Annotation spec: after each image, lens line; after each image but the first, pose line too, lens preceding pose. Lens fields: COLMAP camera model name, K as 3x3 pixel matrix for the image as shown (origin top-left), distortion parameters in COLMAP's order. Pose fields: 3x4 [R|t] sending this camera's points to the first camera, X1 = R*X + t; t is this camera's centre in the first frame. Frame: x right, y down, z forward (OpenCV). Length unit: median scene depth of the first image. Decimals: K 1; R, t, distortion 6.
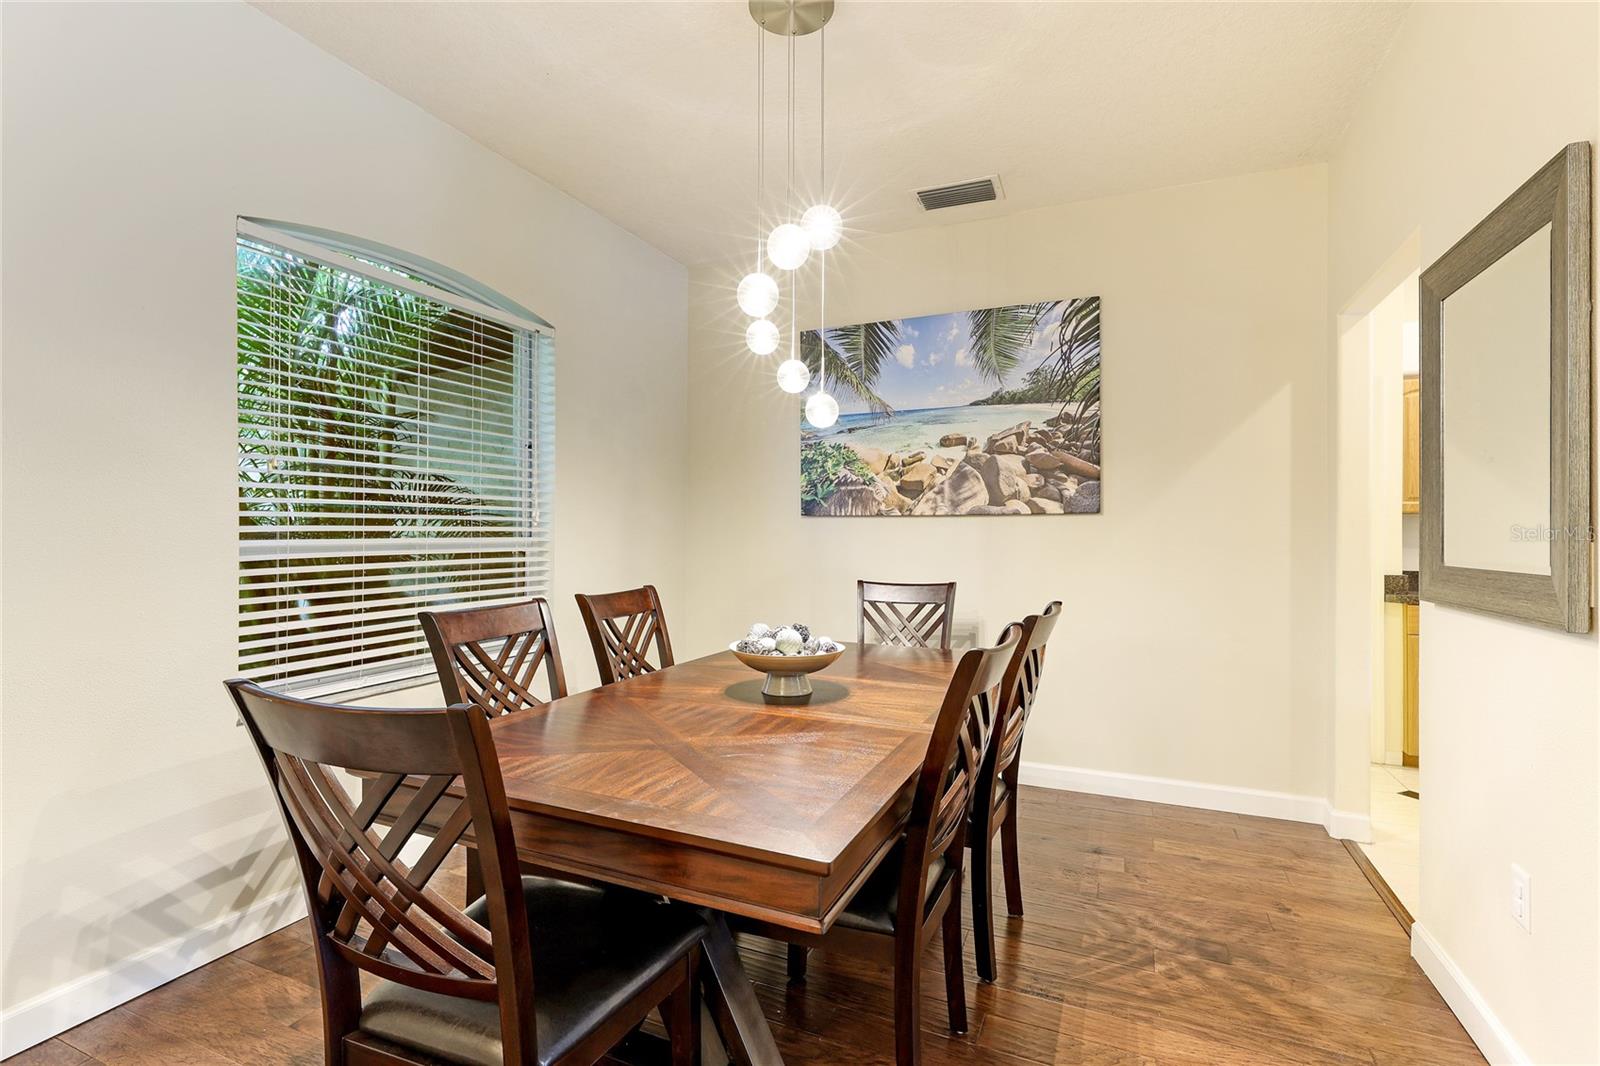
lens RADIAL K [[721.8, 0, 793.7], [0, 721.8, 533.1], [0, 0, 1]] dist [0.002978, -0.002743]
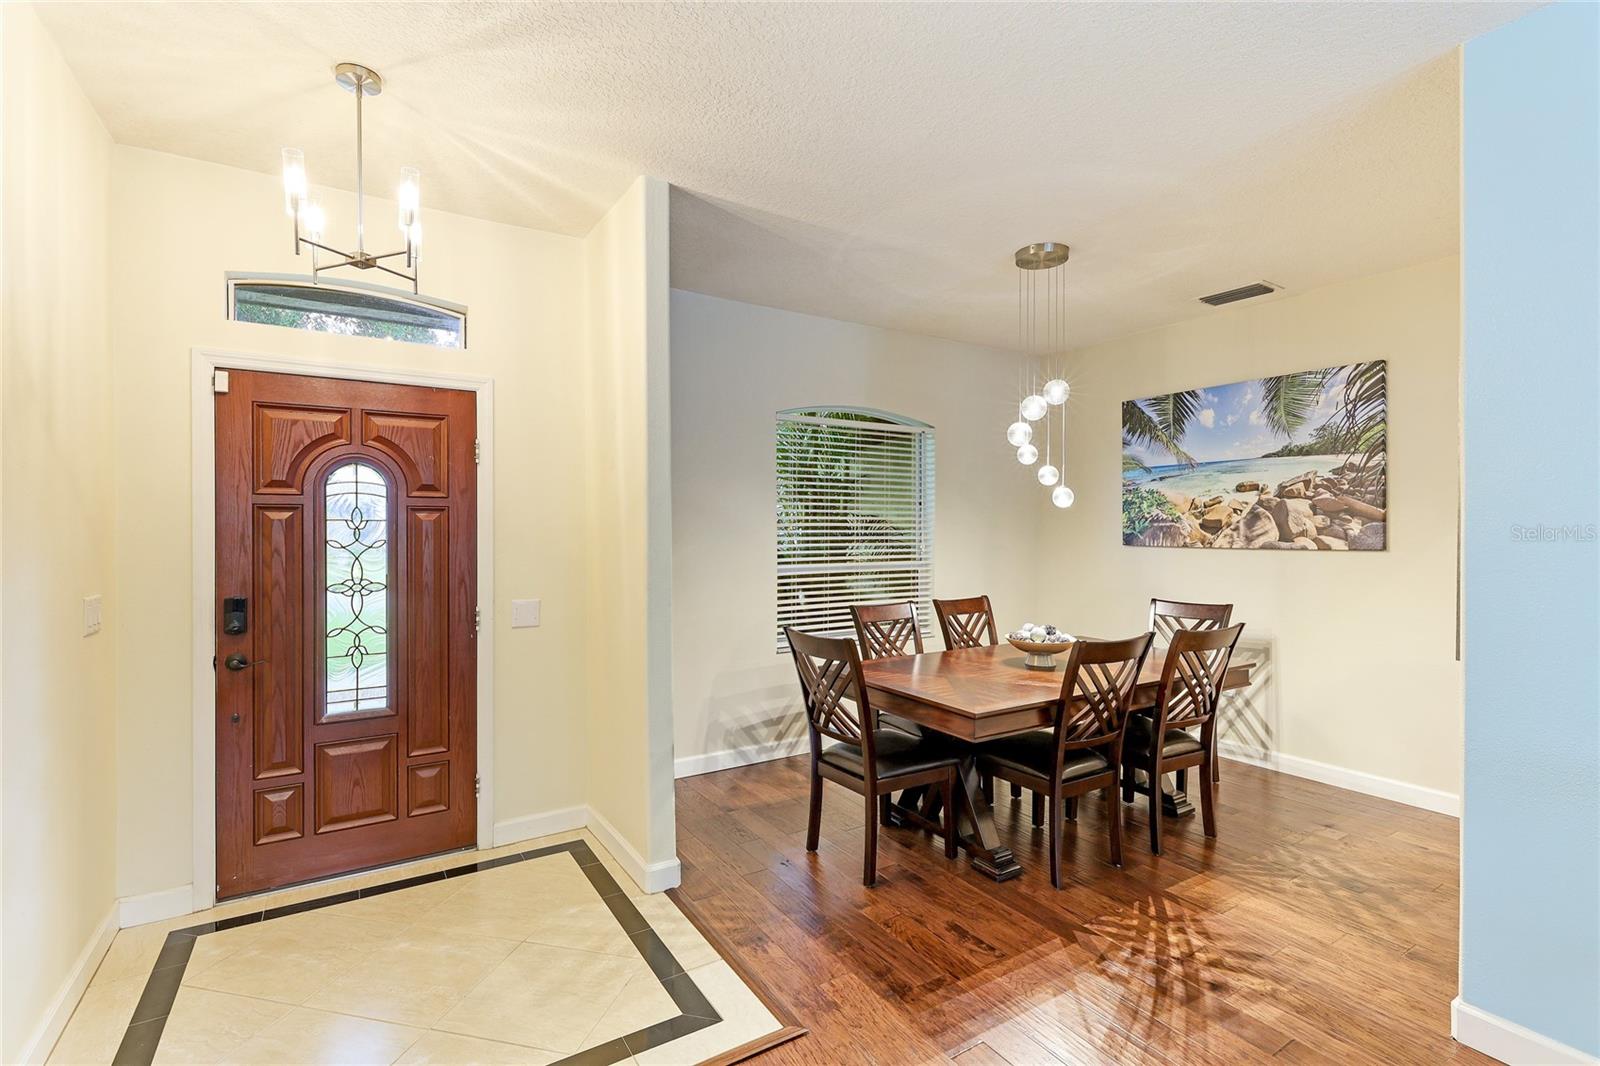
lens RADIAL K [[721.8, 0, 798.5], [0, 721.8, 536.7], [0, 0, 1]] dist [0.002978, -0.002743]
pose [[0.827913, 0.003947, -0.560843, 0.313587], [0.001414, 0.999957, 0.009125, -0.064204], [0.560855, -0.008348, 0.827872, -0.478294]]
